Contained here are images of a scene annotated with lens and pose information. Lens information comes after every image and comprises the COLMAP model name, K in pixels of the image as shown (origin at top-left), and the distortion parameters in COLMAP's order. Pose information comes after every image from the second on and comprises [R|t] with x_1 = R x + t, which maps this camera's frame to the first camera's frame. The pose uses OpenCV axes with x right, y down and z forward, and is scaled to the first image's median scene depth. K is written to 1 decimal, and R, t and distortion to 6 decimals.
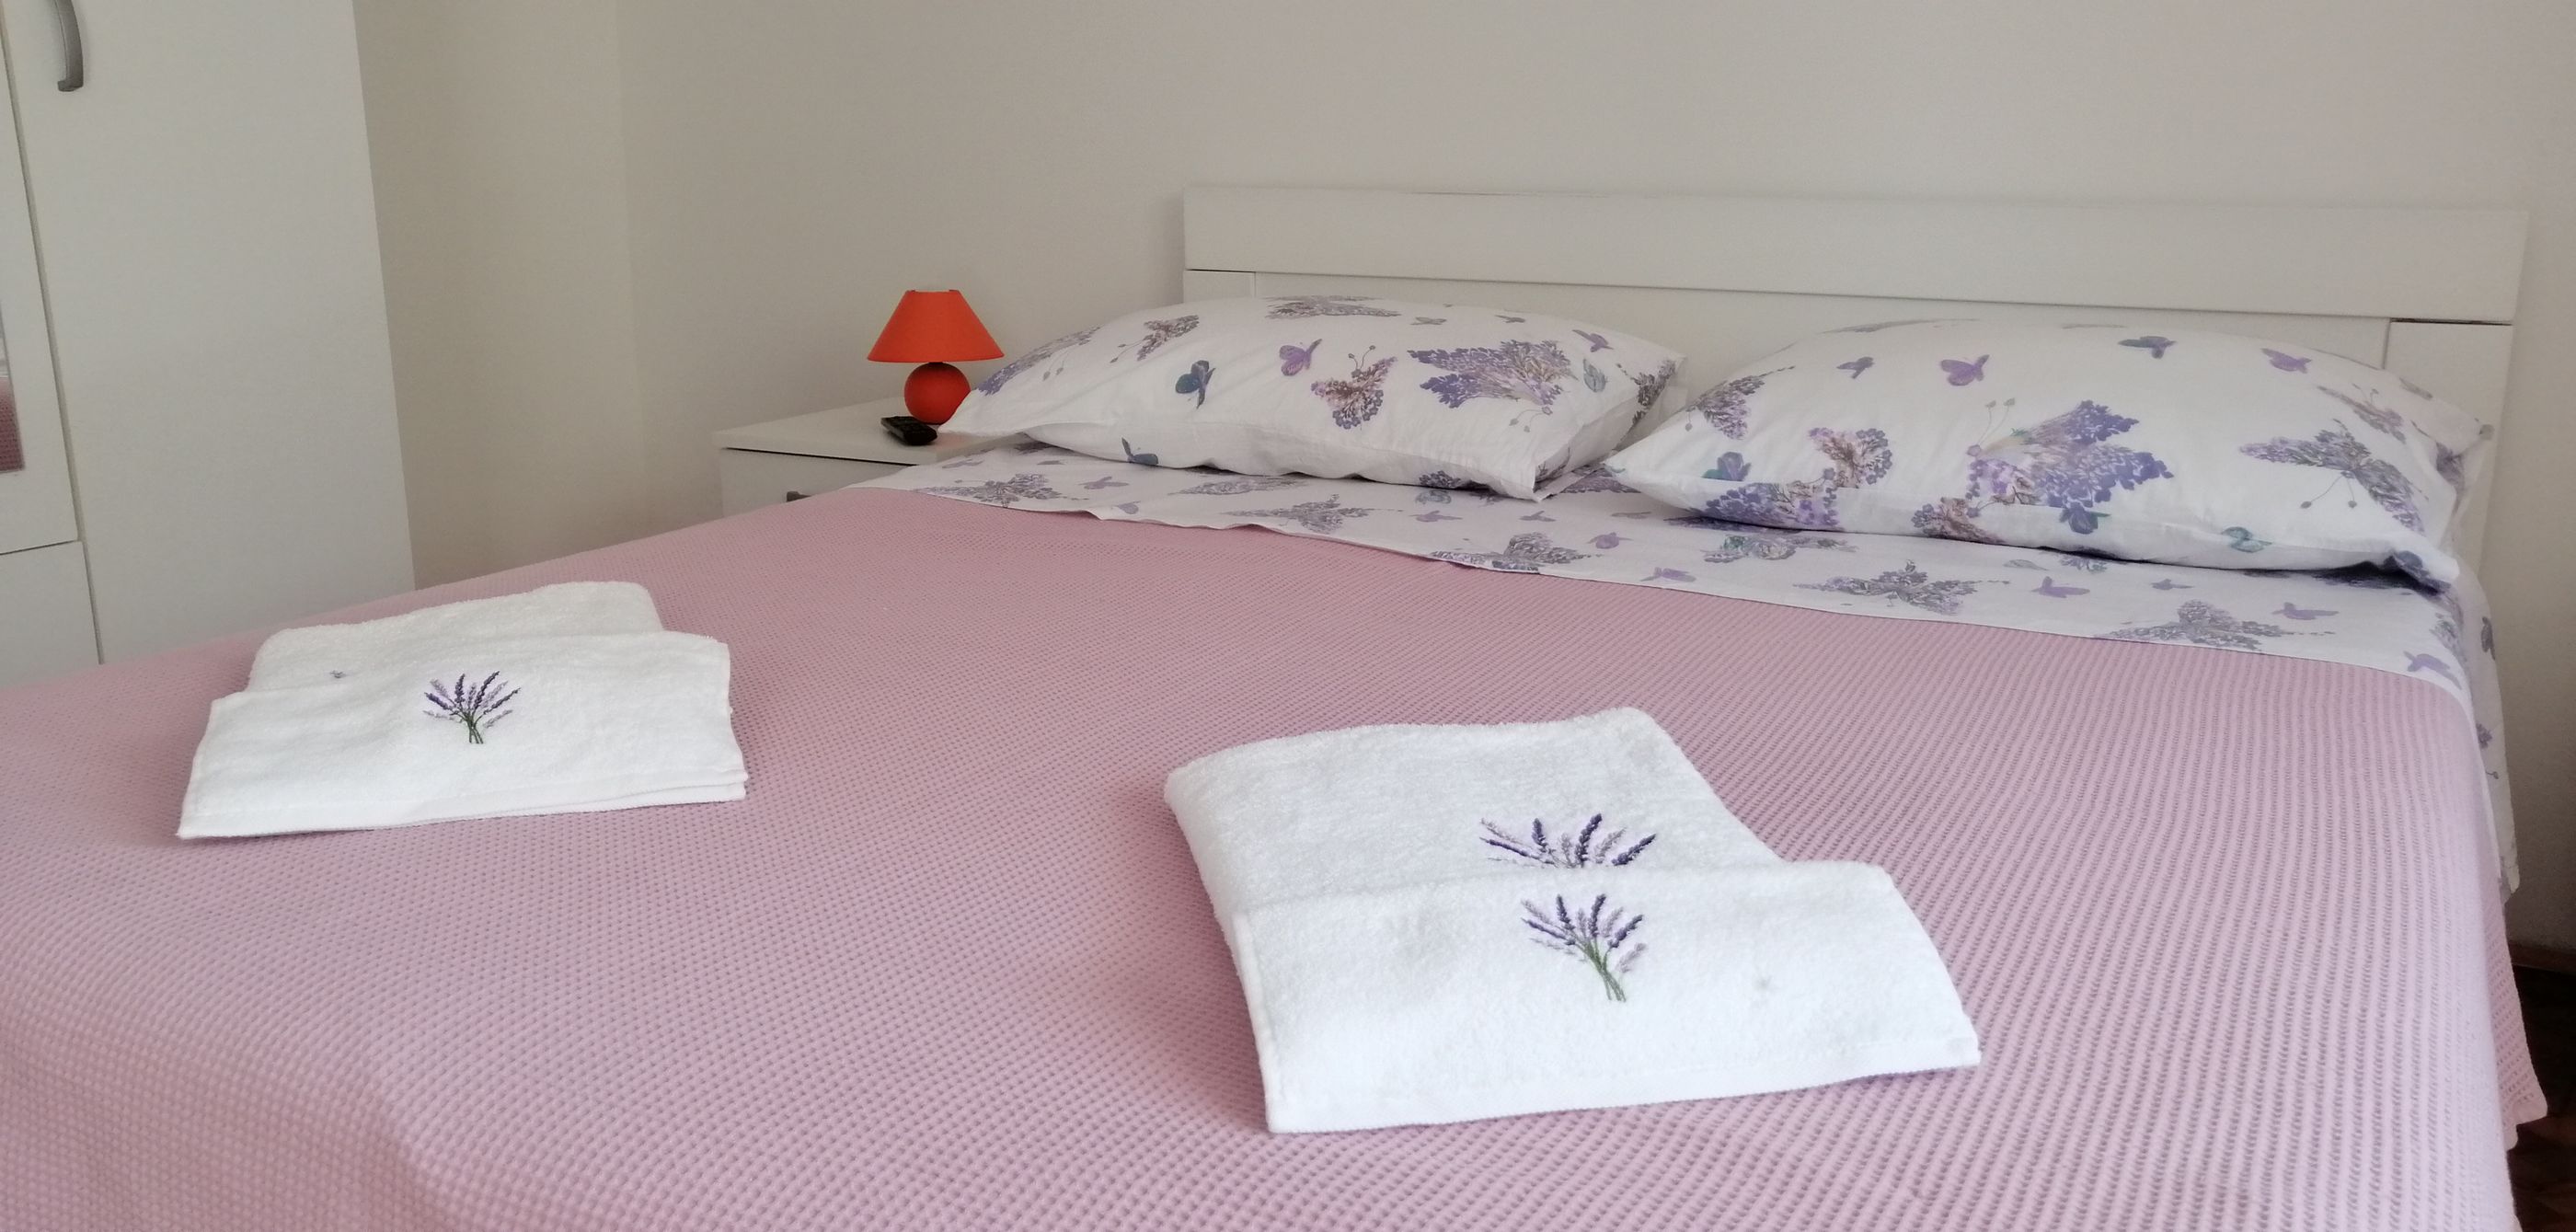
lens RADIAL K [[1964.9, 0, 1281.0], [0, 1964.9, 608.8], [0, 0, 1]] dist [0.017368, -0.015520]
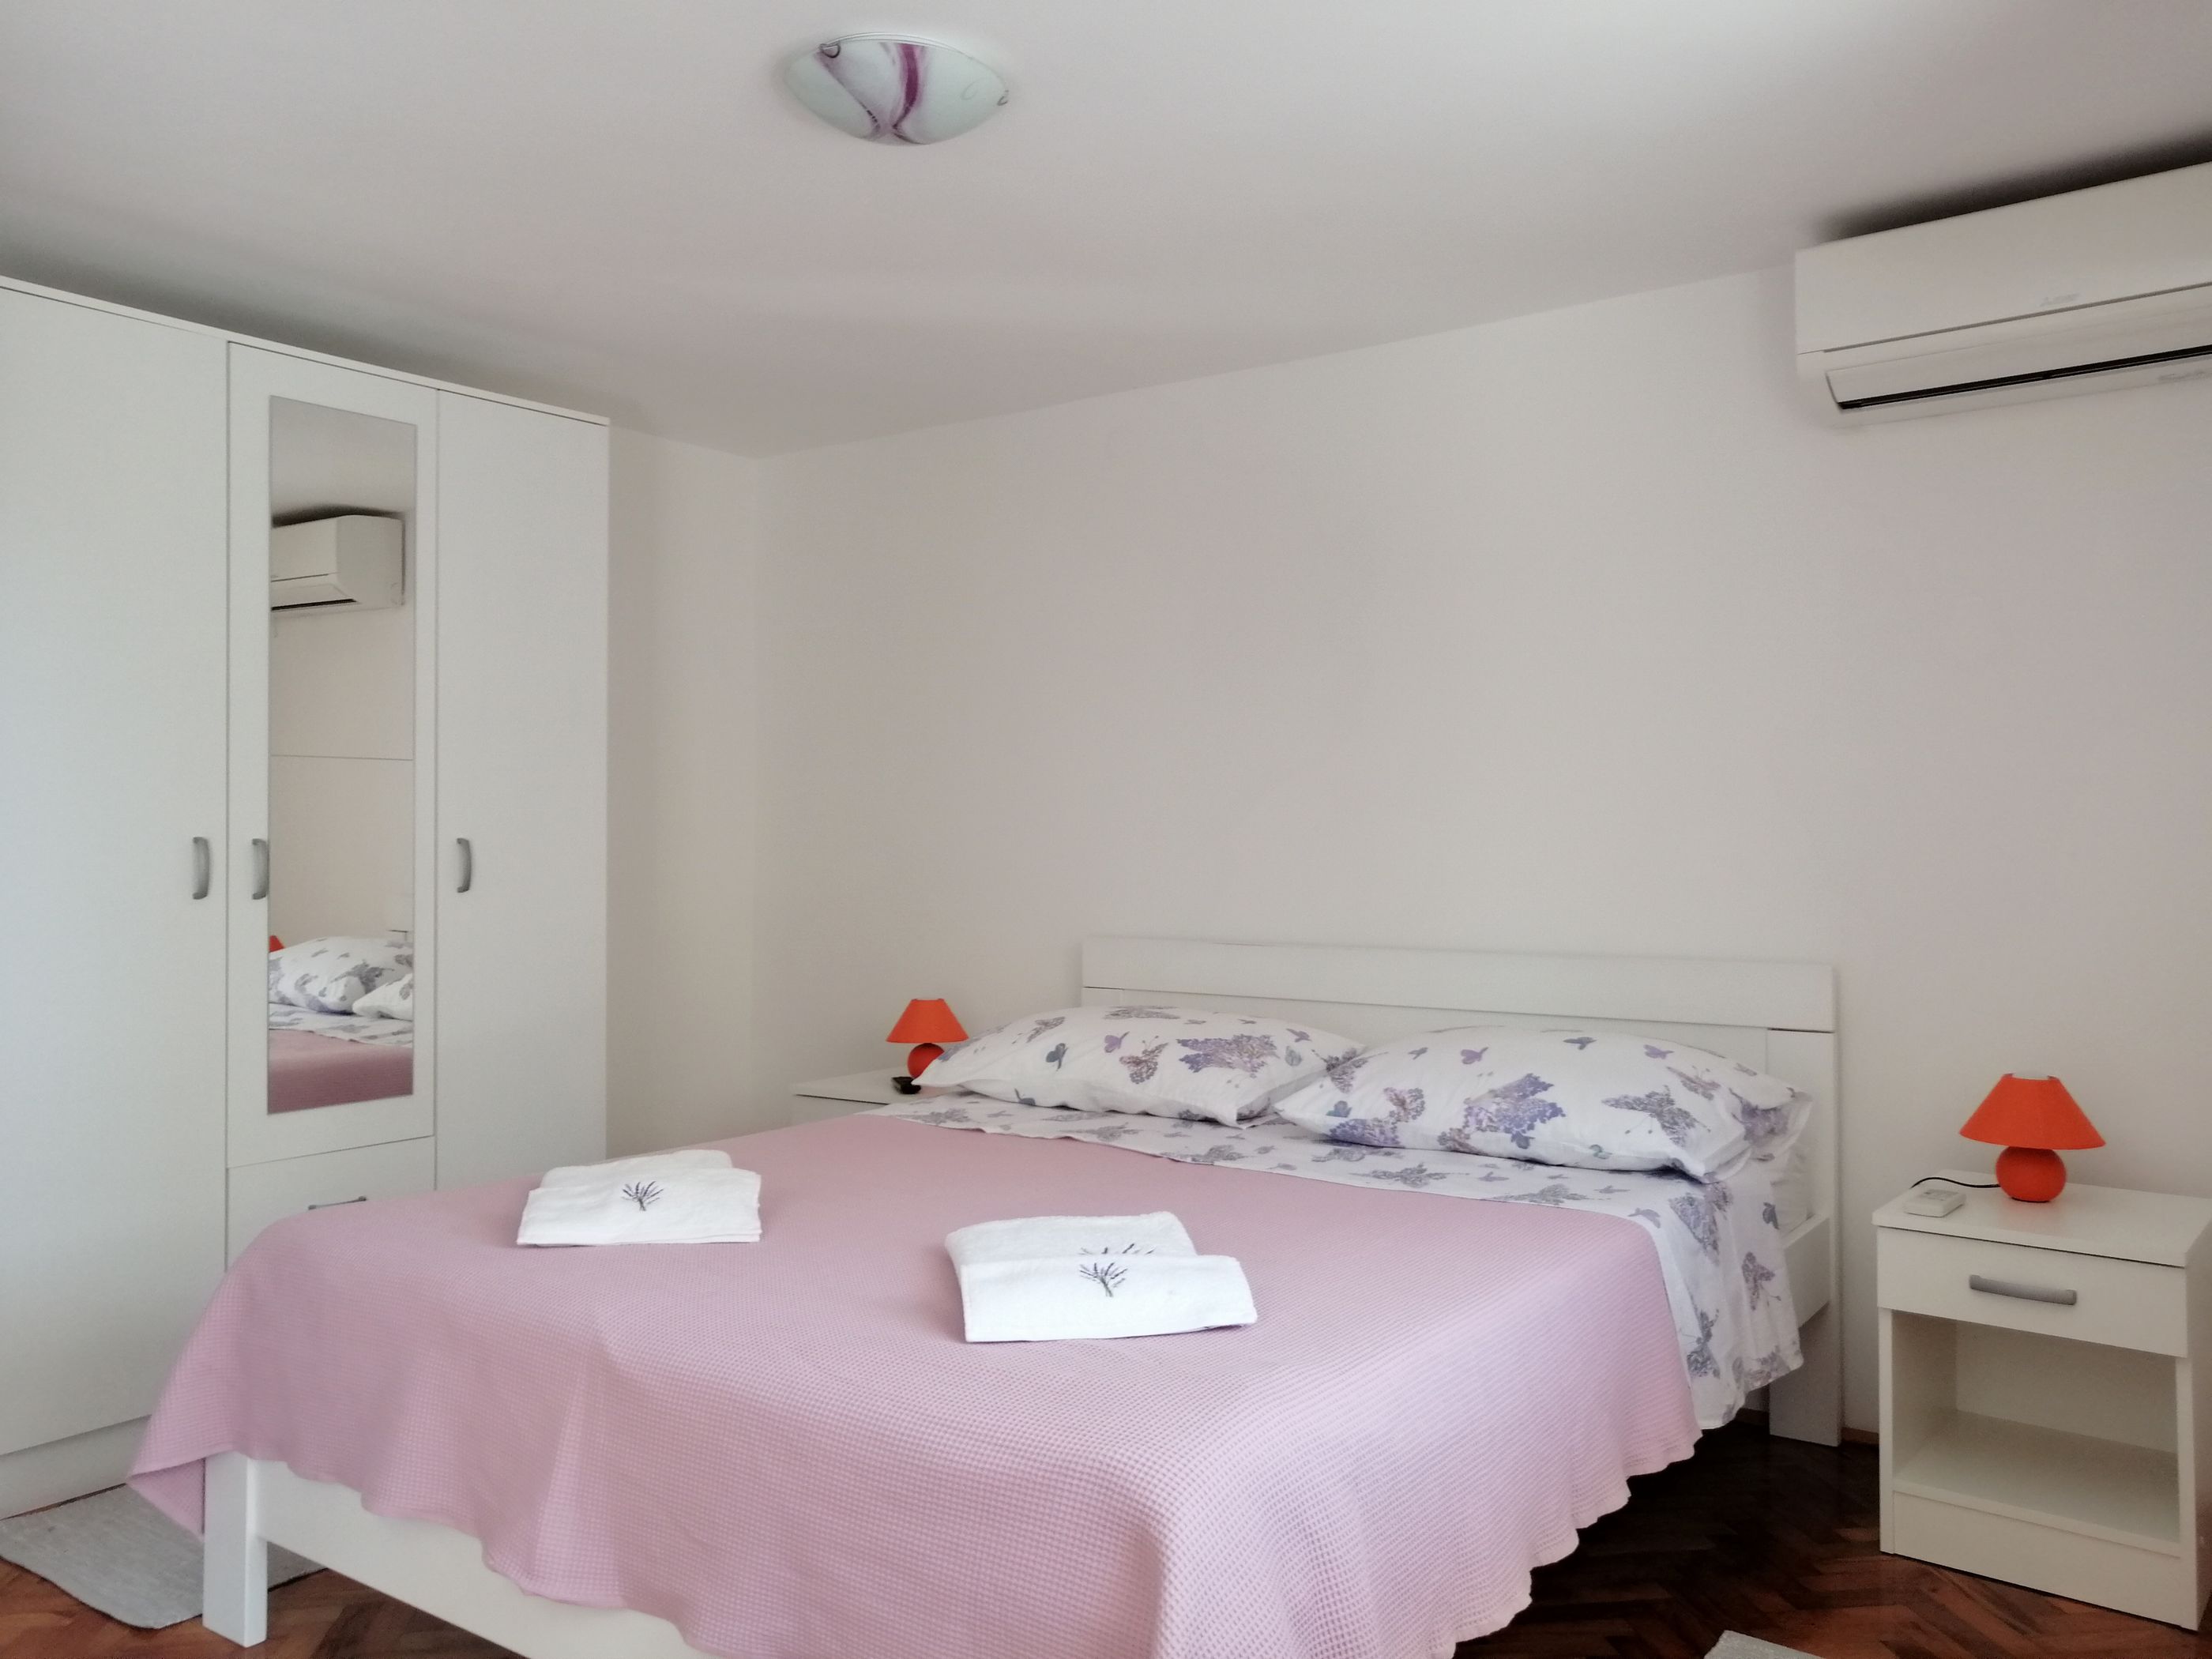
lens RADIAL K [[1723.1, 0, 1106.9], [0, 1723.1, 827.8], [0, 0, 1]] dist [-0.013024, 0.040898]
pose [[0.992158, -0.001863, -0.124978, 0.214378], [-0.029303, 0.968557, -0.247060, 0.069603], [0.121509, 0.248784, 0.960907, -0.550687]]
